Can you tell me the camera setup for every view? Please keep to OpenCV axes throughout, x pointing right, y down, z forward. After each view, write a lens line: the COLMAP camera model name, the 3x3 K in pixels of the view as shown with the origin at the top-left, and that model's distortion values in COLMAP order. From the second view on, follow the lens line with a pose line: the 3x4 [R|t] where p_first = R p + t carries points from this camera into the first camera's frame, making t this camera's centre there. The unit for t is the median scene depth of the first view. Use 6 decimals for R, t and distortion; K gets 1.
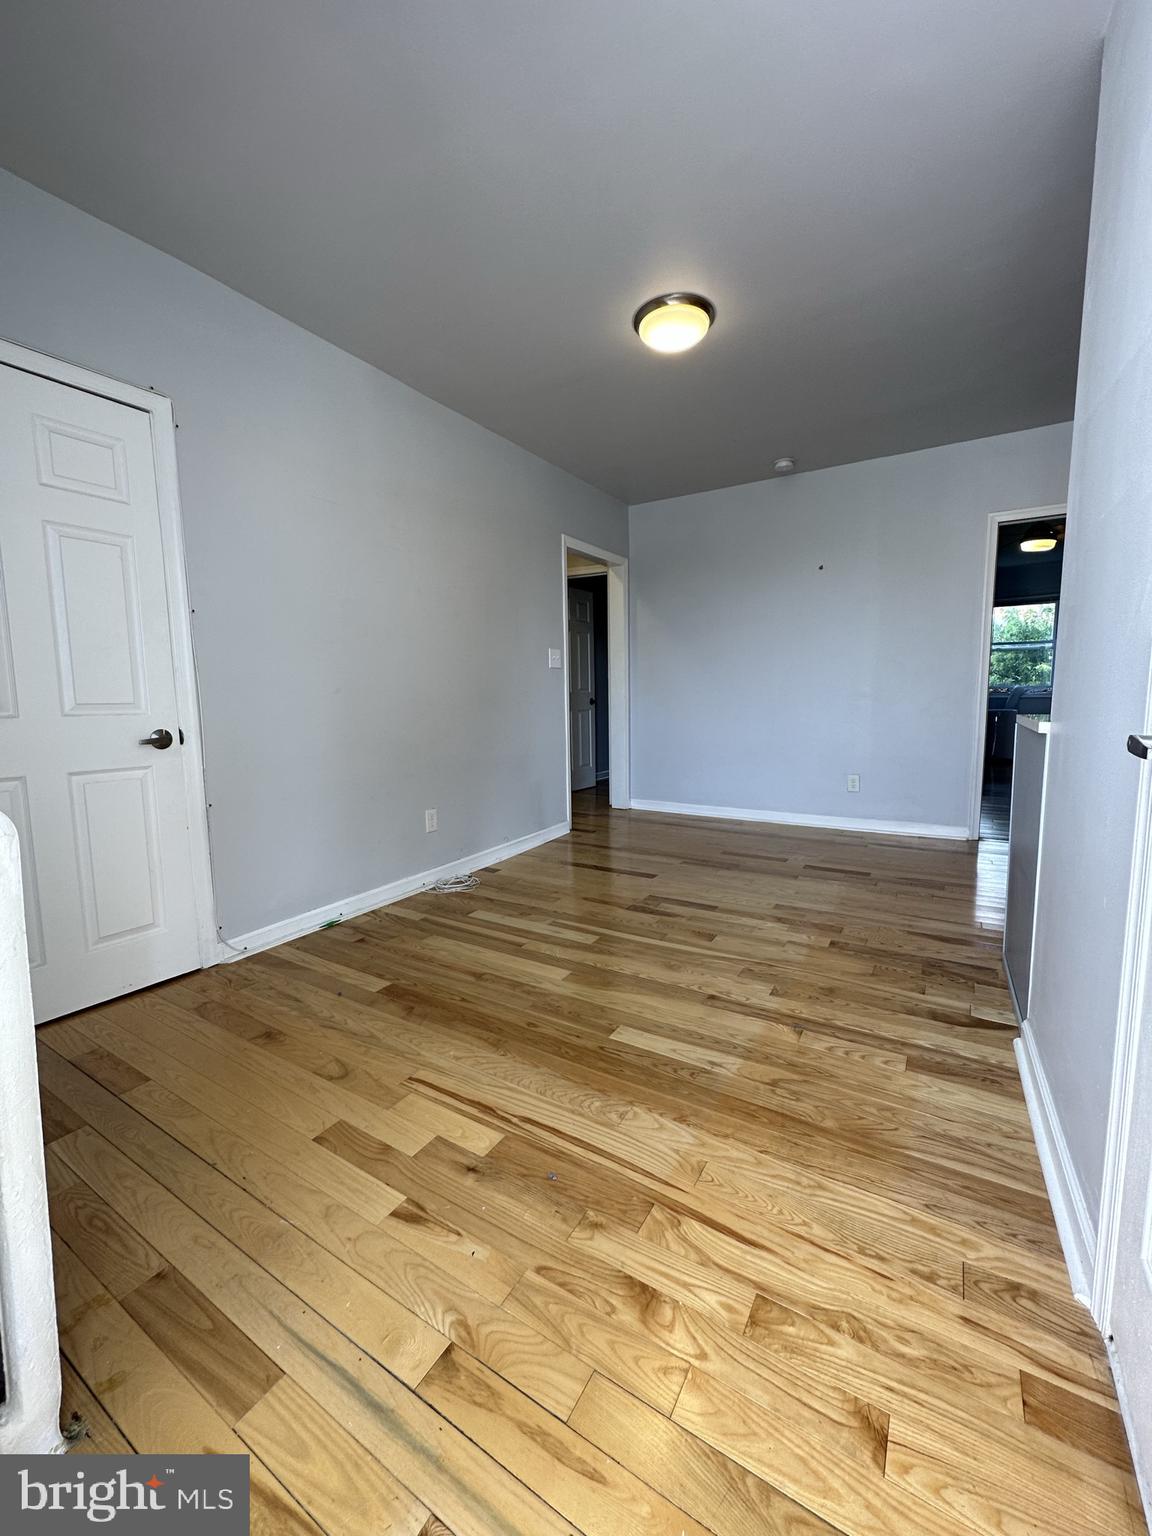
lens RADIAL K [[611.4, 0, 576.4], [0, 611.4, 766.2], [0, 0, 1]] dist [-0.004069, 0.000973]
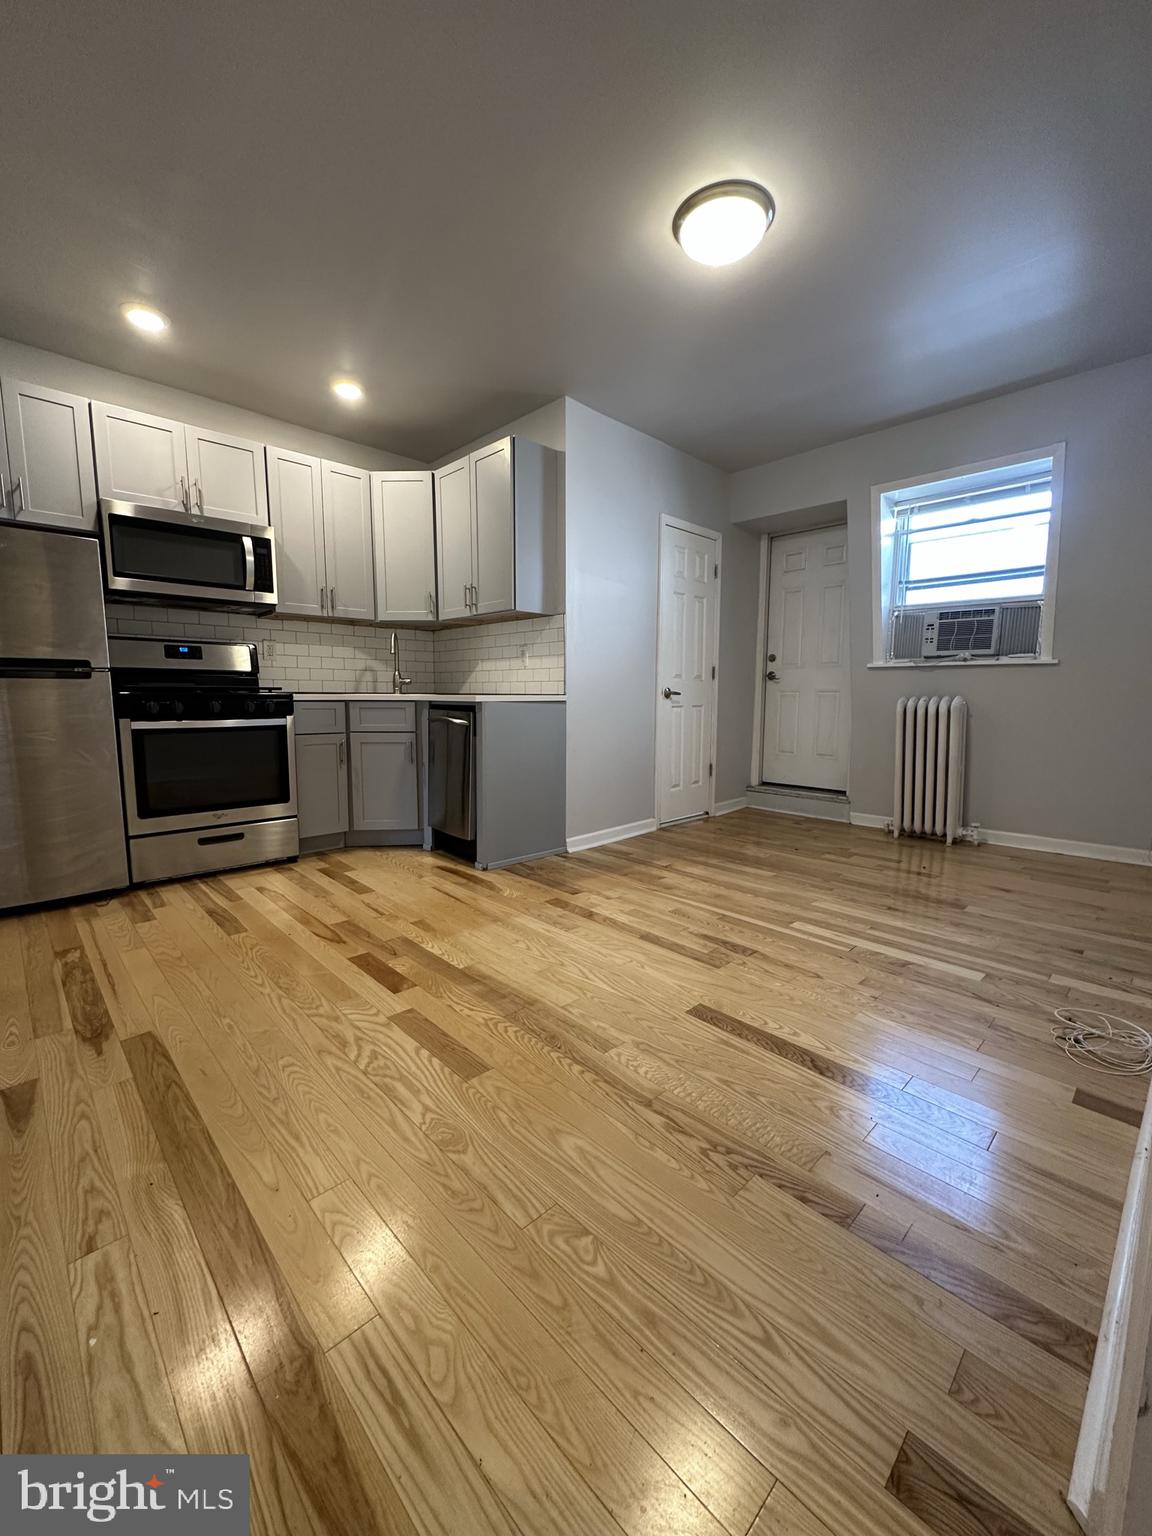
lens RADIAL K [[611.4, 0, 577.0], [0, 611.4, 768.1], [0, 0, 1]] dist [-0.004069, 0.000973]
pose [[-0.968664, -0.019017, 0.247644, 0.135085], [0.039213, 0.972850, 0.228091, -0.205578], [-0.245258, 0.230655, -0.941619, 2.025954]]
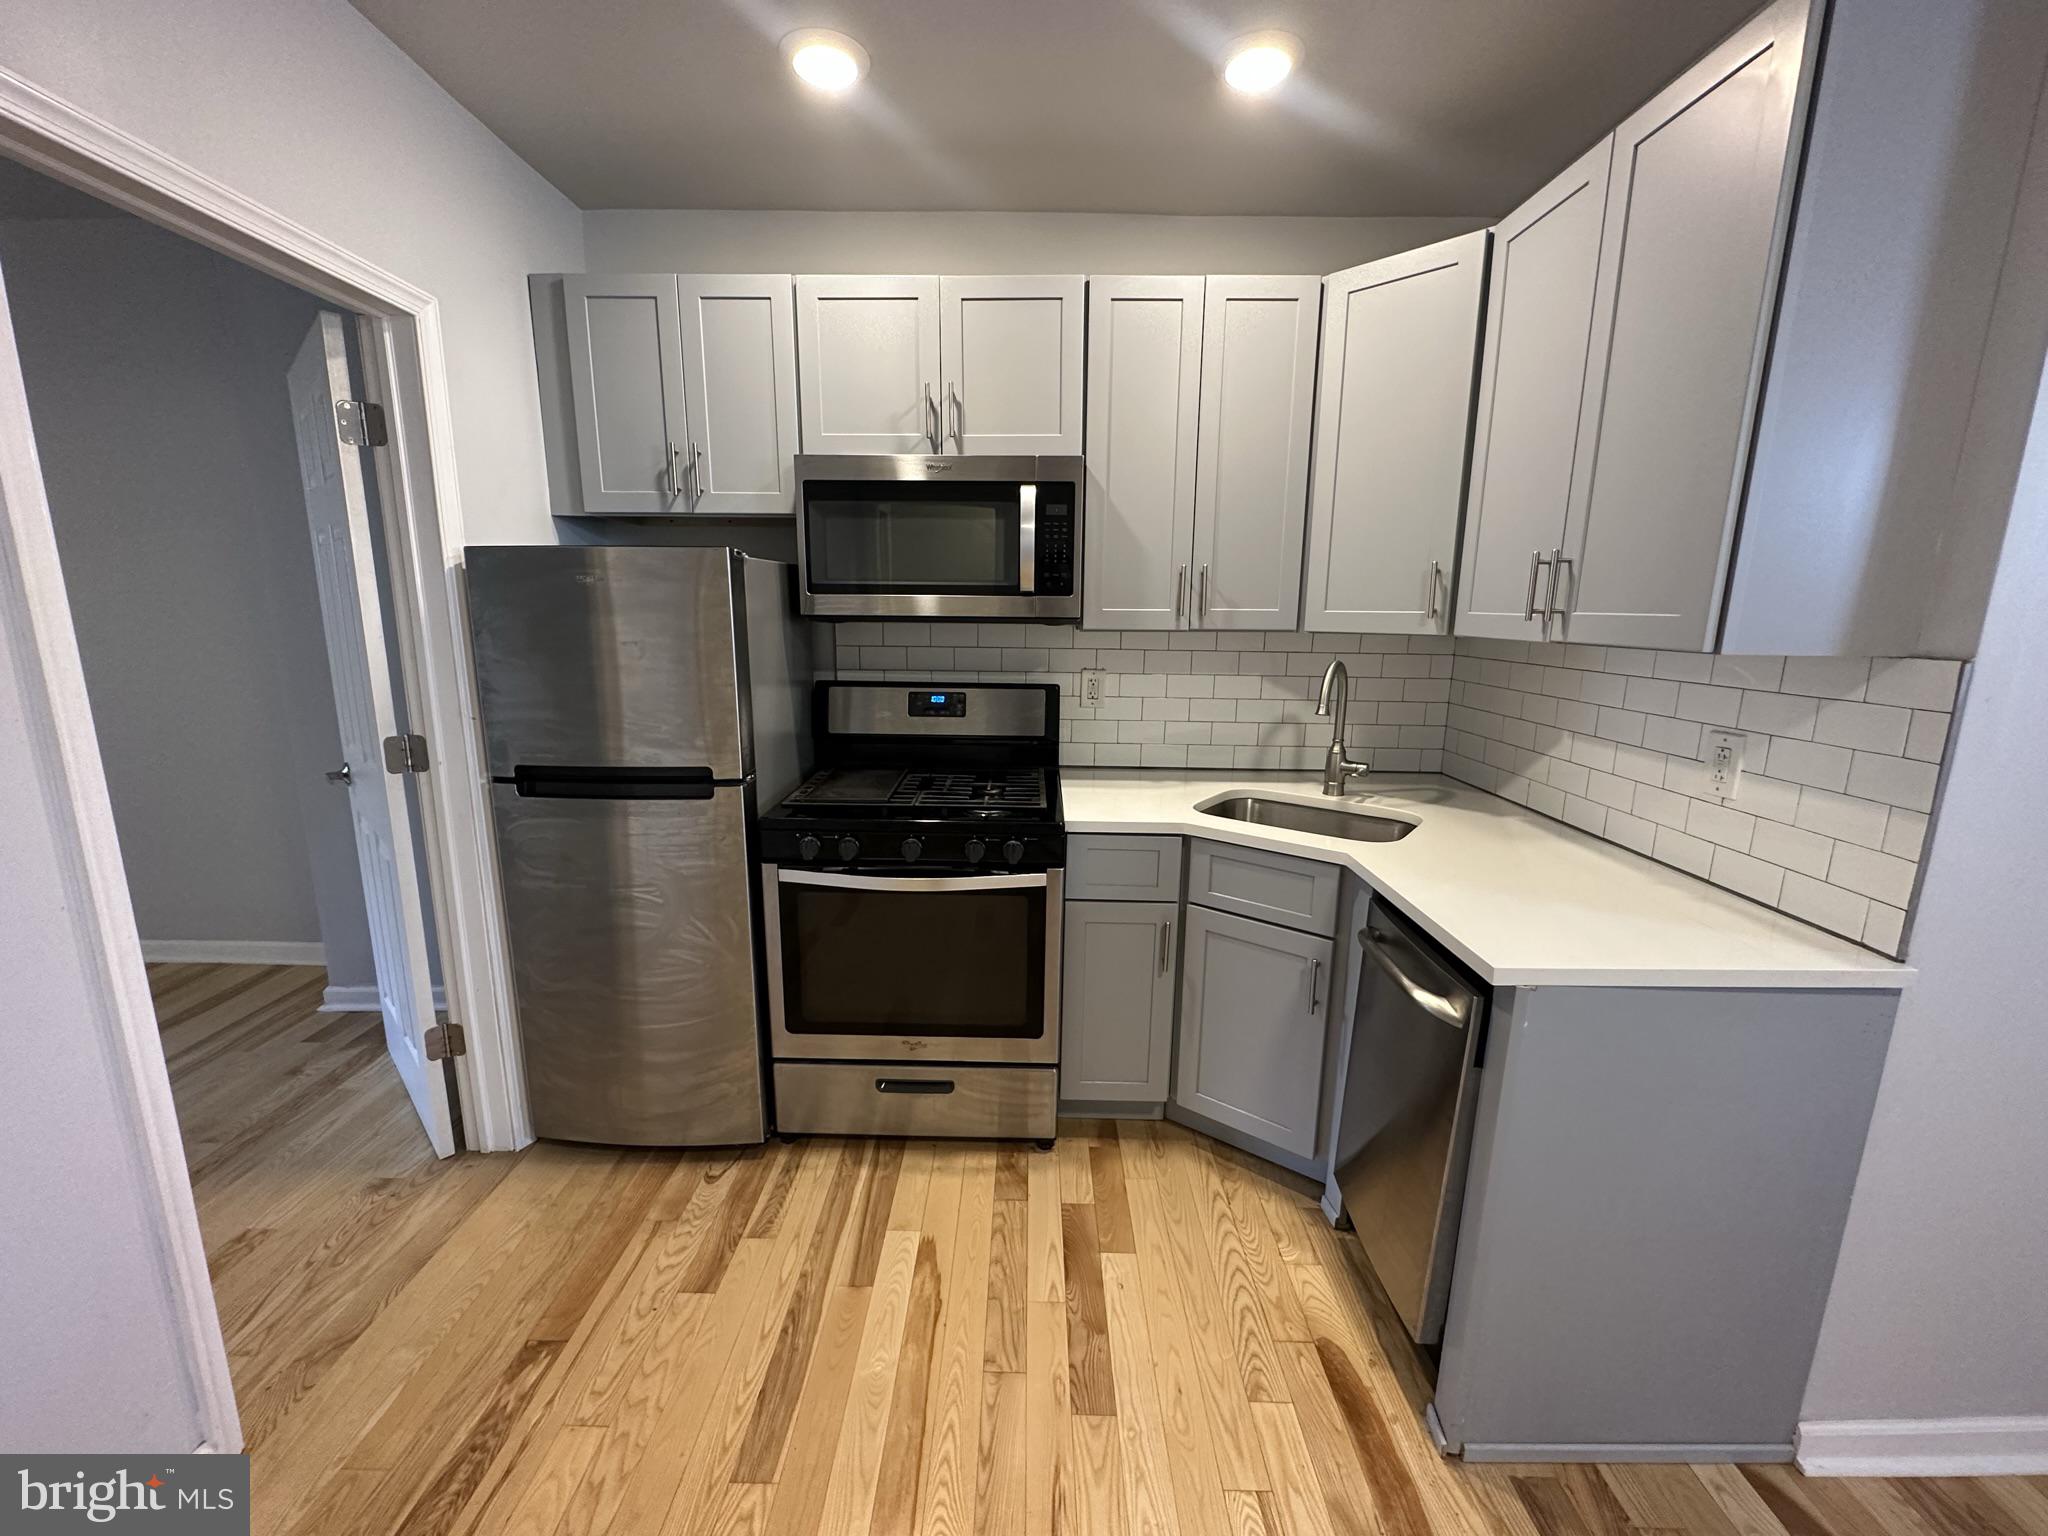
lens RADIAL K [[815.2, 0, 1021.9], [0, 815.2, 767.1], [0, 0, 1]] dist [-0.004069, 0.000973]
pose [[-0.517916, -0.156735, 0.840950, 0.394285], [0.095543, 0.966322, 0.238944, -0.335393], [-0.850079, 0.204100, -0.485499, 1.339850]]
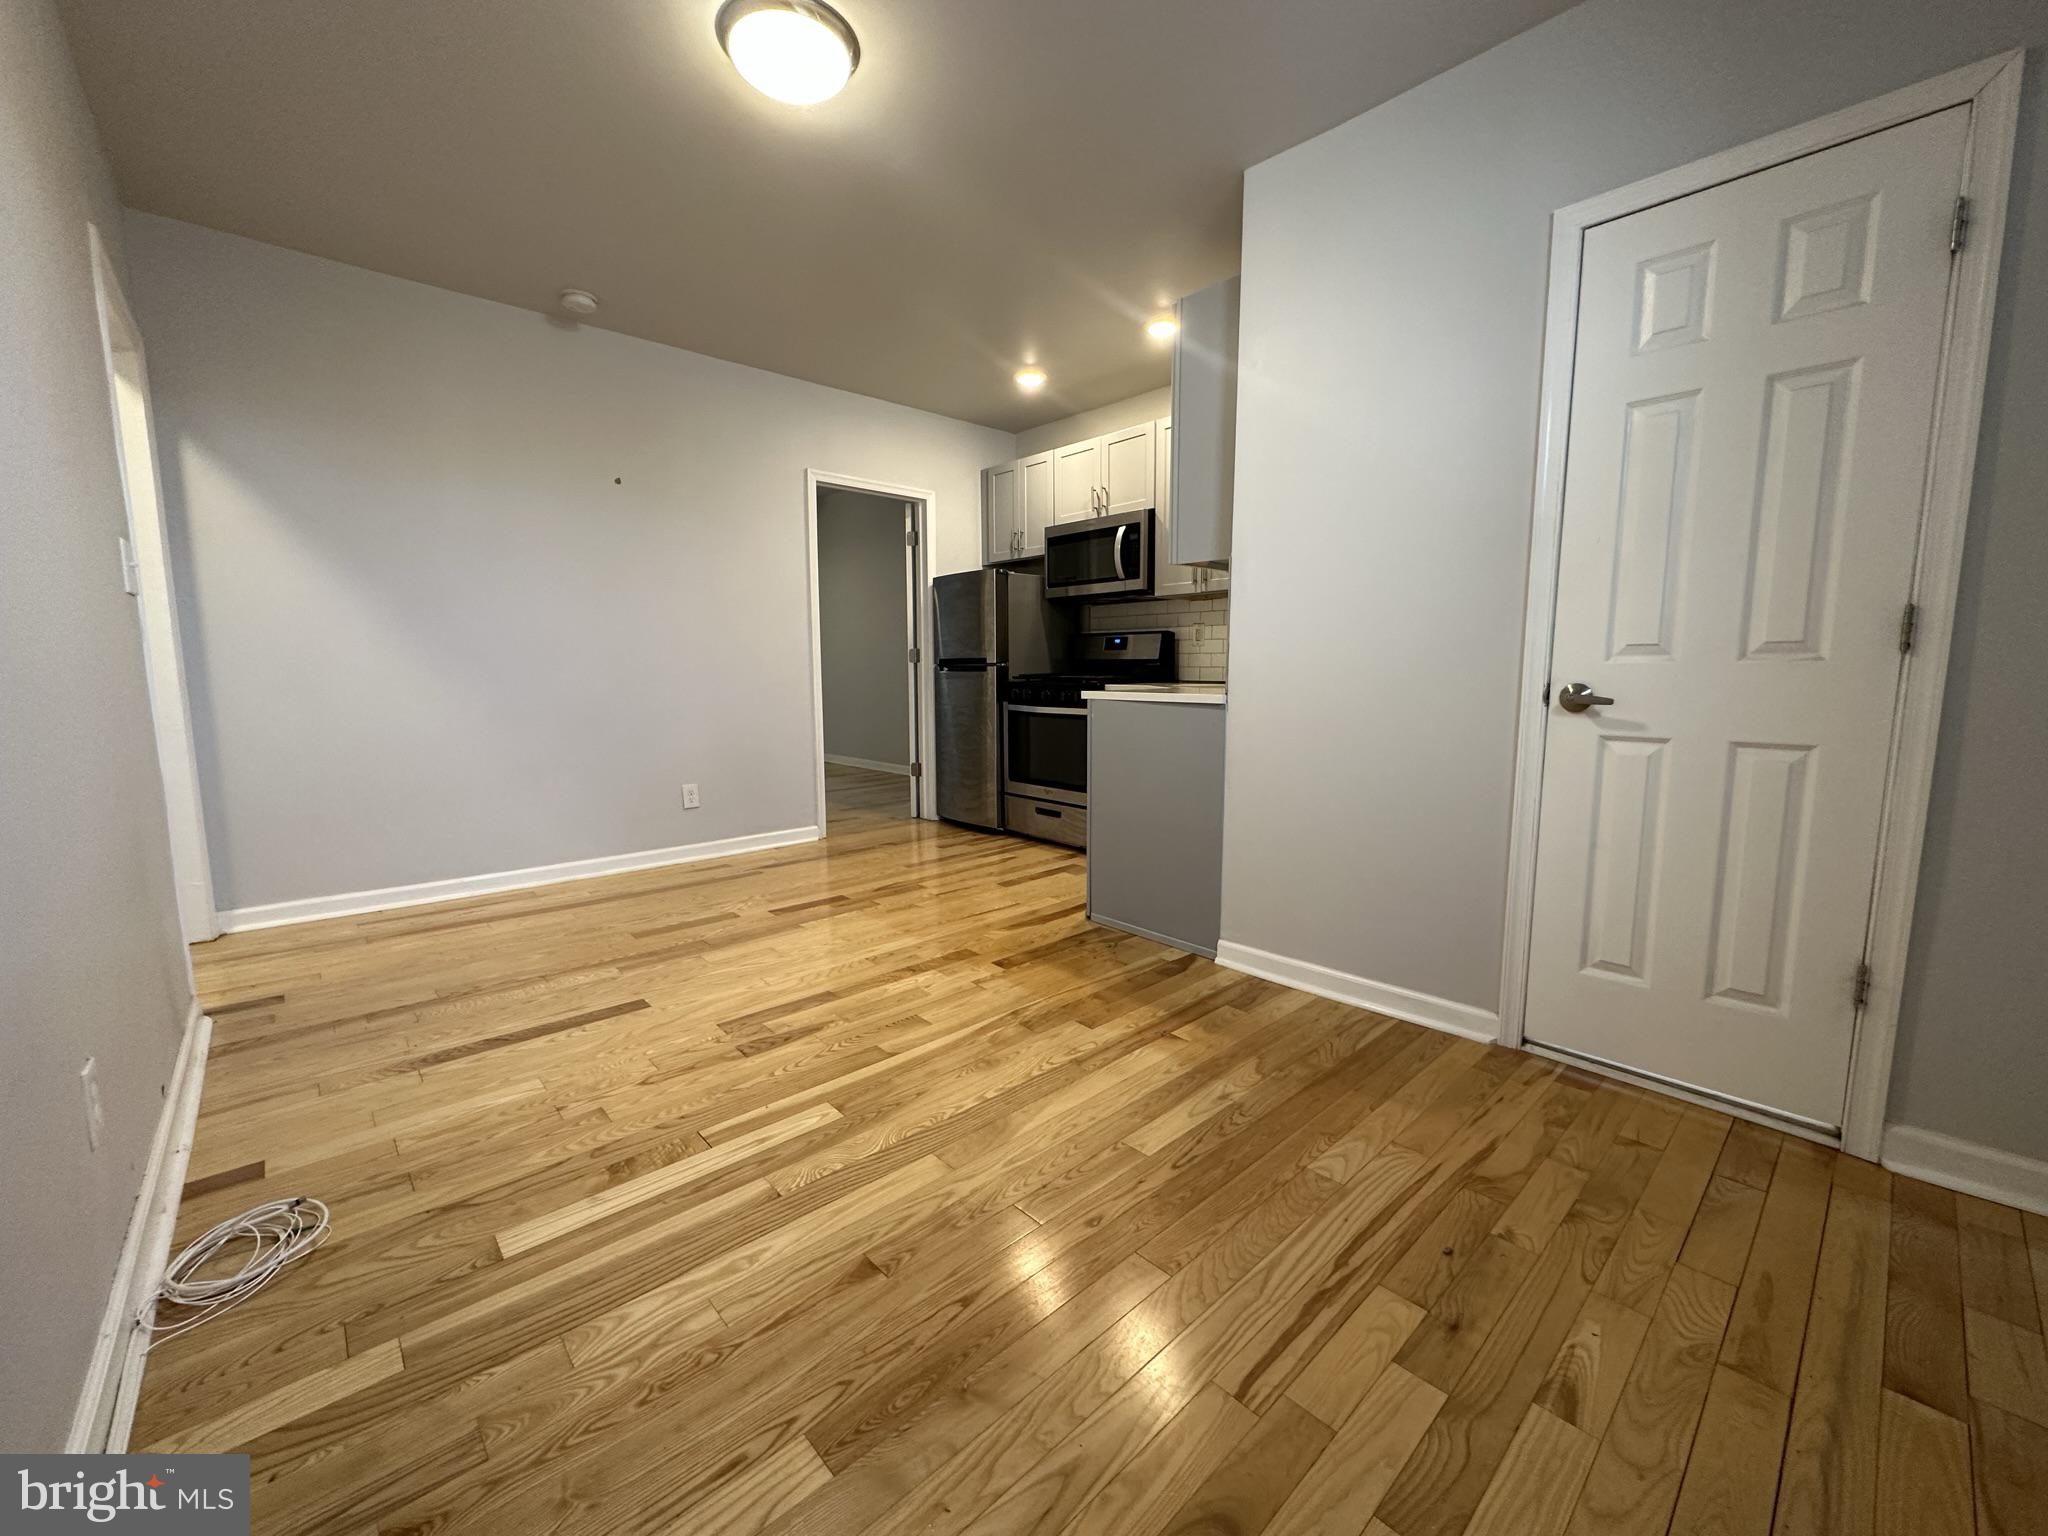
lens RADIAL K [[815.2, 0, 1023.1], [0, 815.2, 766.4], [0, 0, 1]] dist [-0.004069, 0.000973]
pose [[0.274117, -0.103140, 0.956149, -0.620461], [0.108070, 0.991238, 0.075943, -0.064806], [-0.955605, 0.082513, 0.282862, 0.620846]]
